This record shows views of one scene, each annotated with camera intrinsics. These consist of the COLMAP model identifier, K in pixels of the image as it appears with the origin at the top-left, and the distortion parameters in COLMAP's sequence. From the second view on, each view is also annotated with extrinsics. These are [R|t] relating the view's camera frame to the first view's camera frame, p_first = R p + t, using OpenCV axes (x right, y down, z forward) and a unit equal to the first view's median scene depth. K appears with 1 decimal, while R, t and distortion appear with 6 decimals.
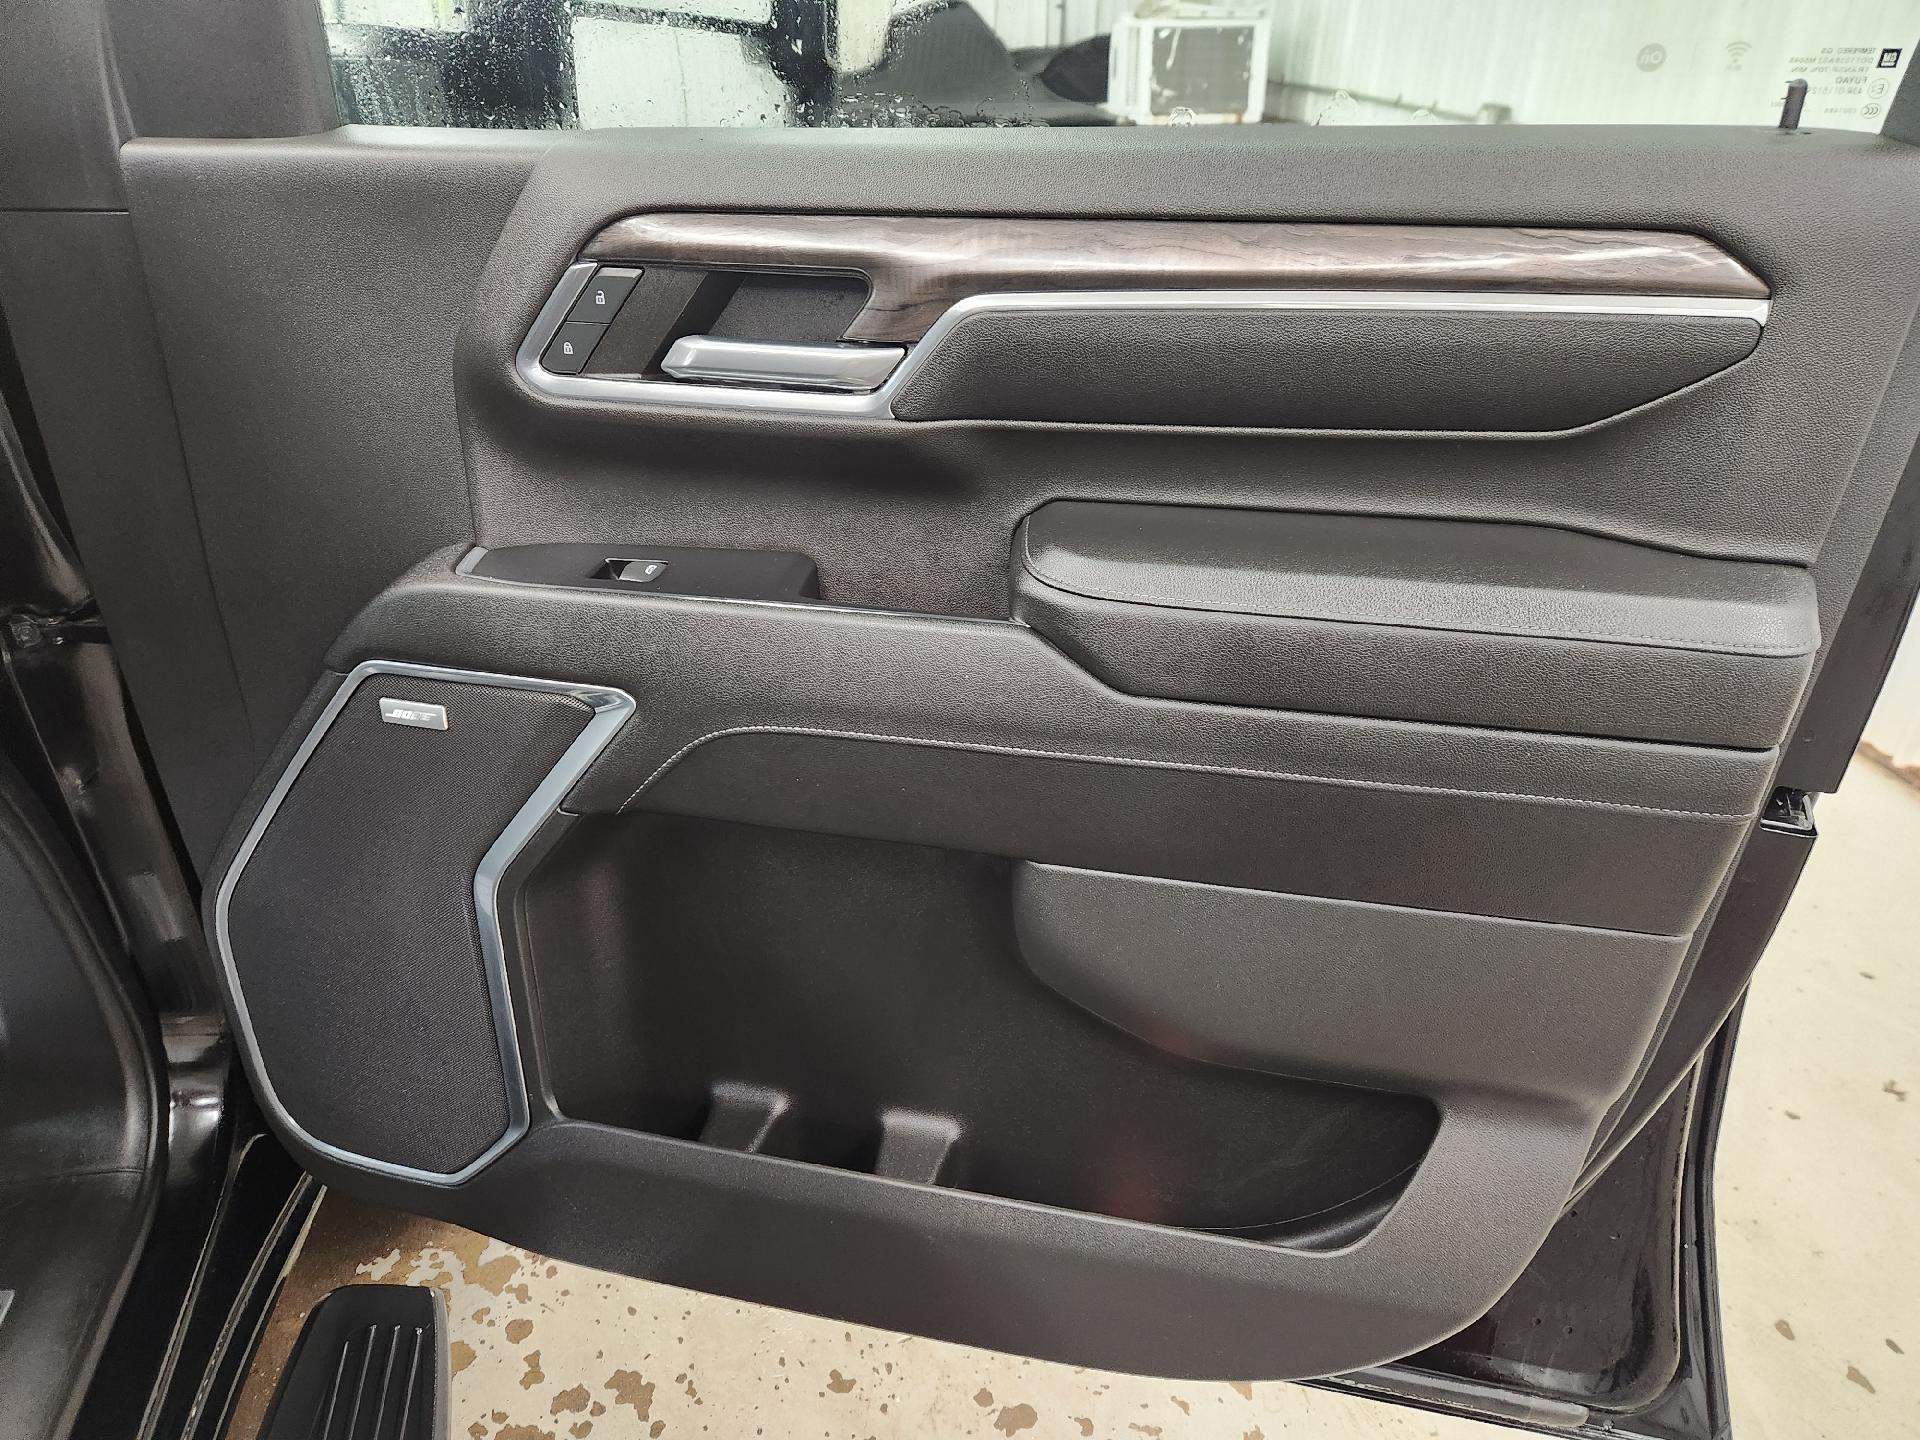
lens RADIAL K [[1297.4, 0, 961.3], [0, 1297.4, 733.7], [0, 0, 1]] dist [0.063062, -0.061775]
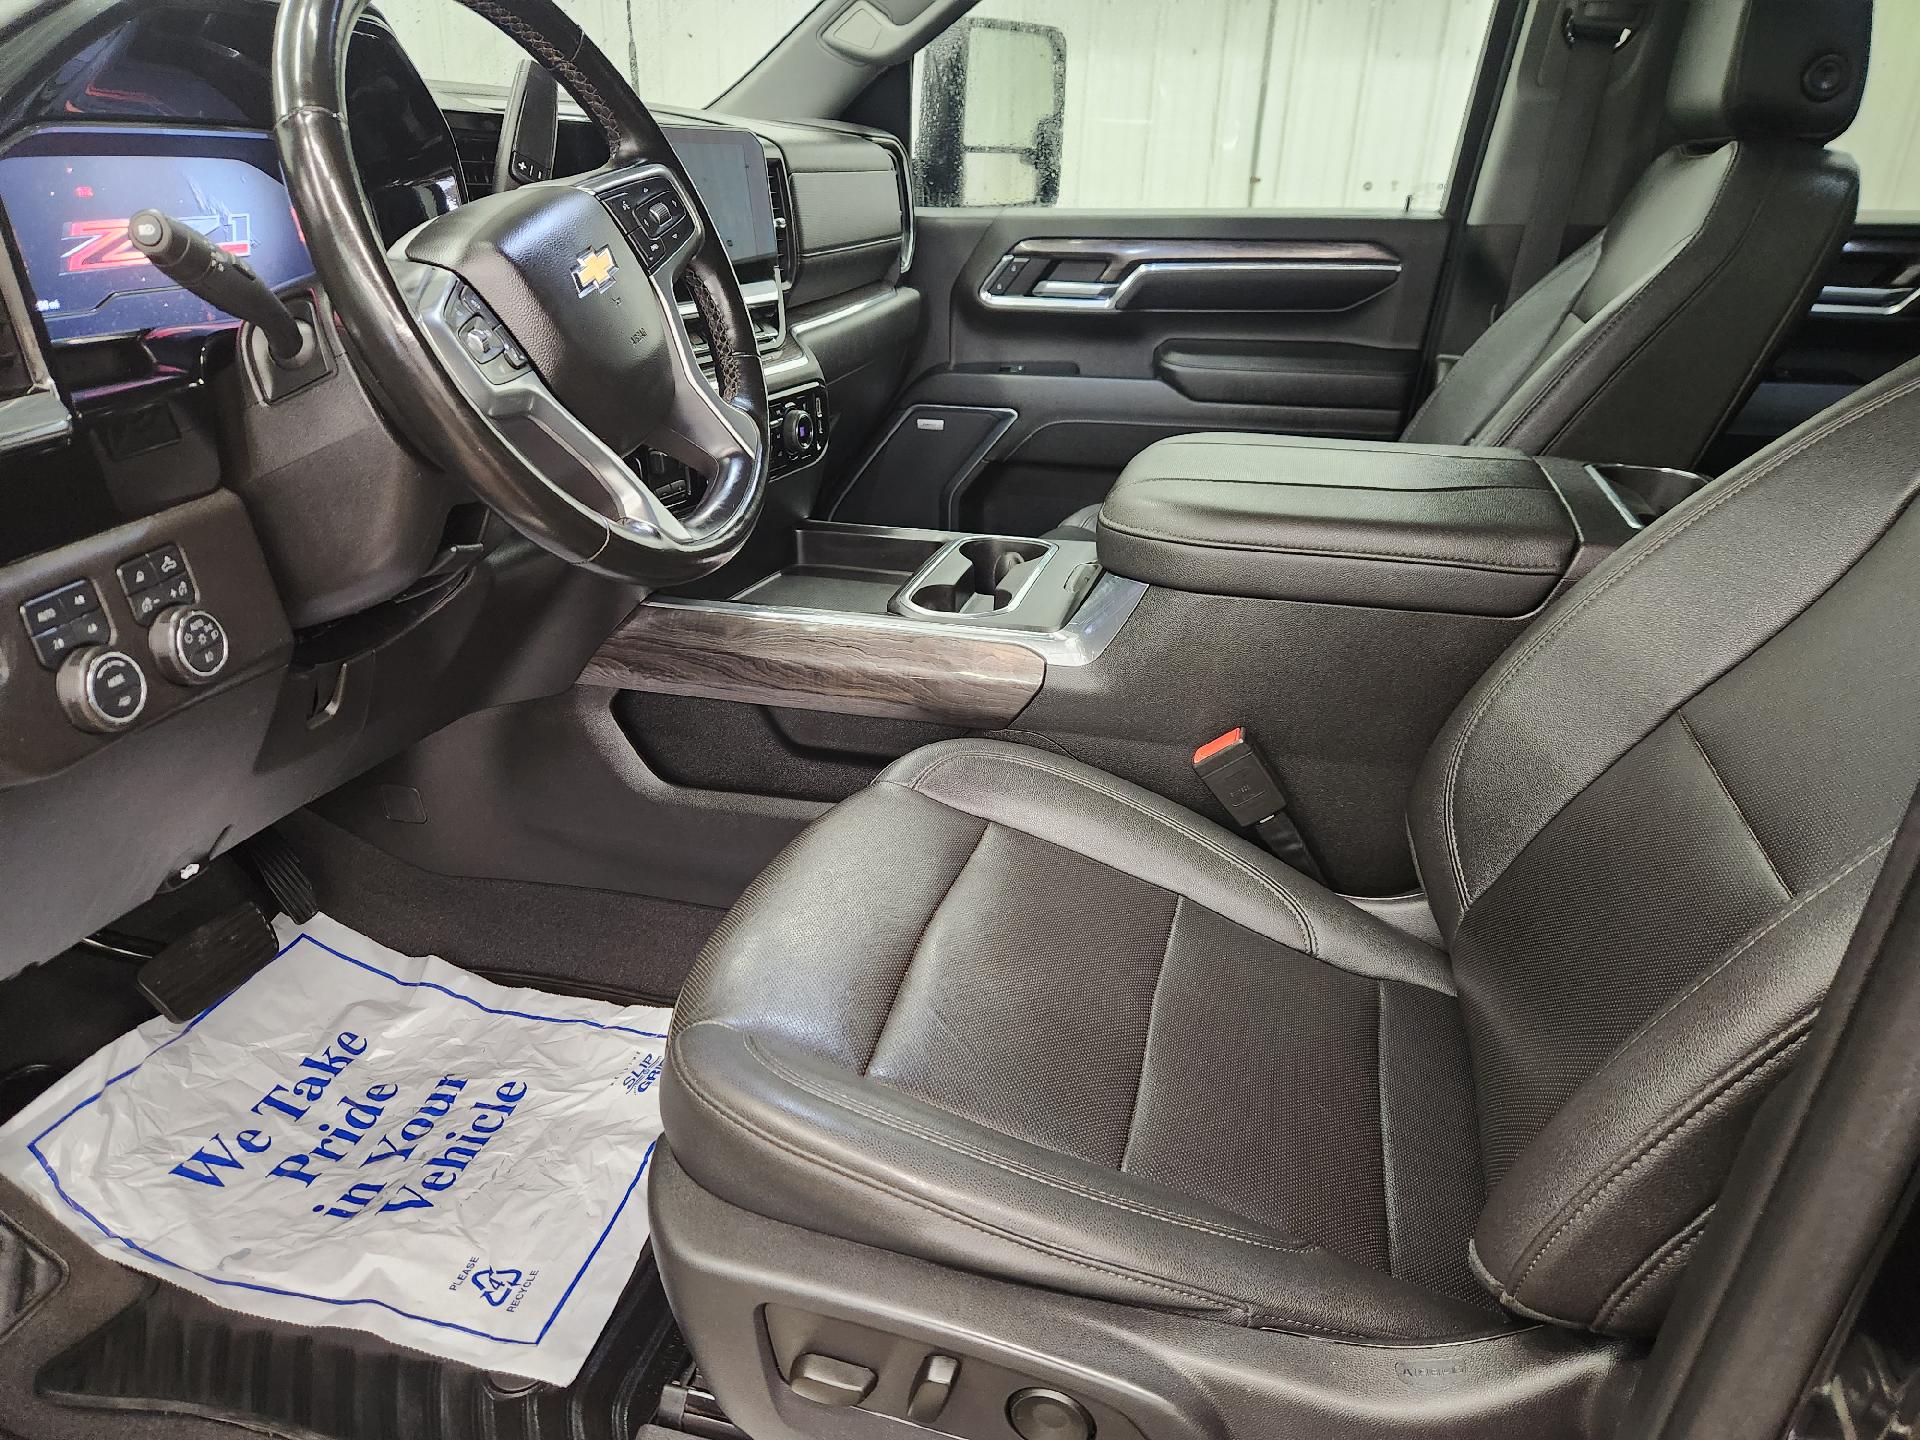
lens RADIAL K [[1293.6, 0, 967.4], [0, 1293.6, 709.0], [0, 0, 1]] dist [0.062381, -0.065222]
pose [[0.999292, 0.006627, -0.037028, -0.265289], [-0.006920, 0.999946, -0.007782, 0.668344], [0.036974, 0.008033, 0.999284, -1.881849]]
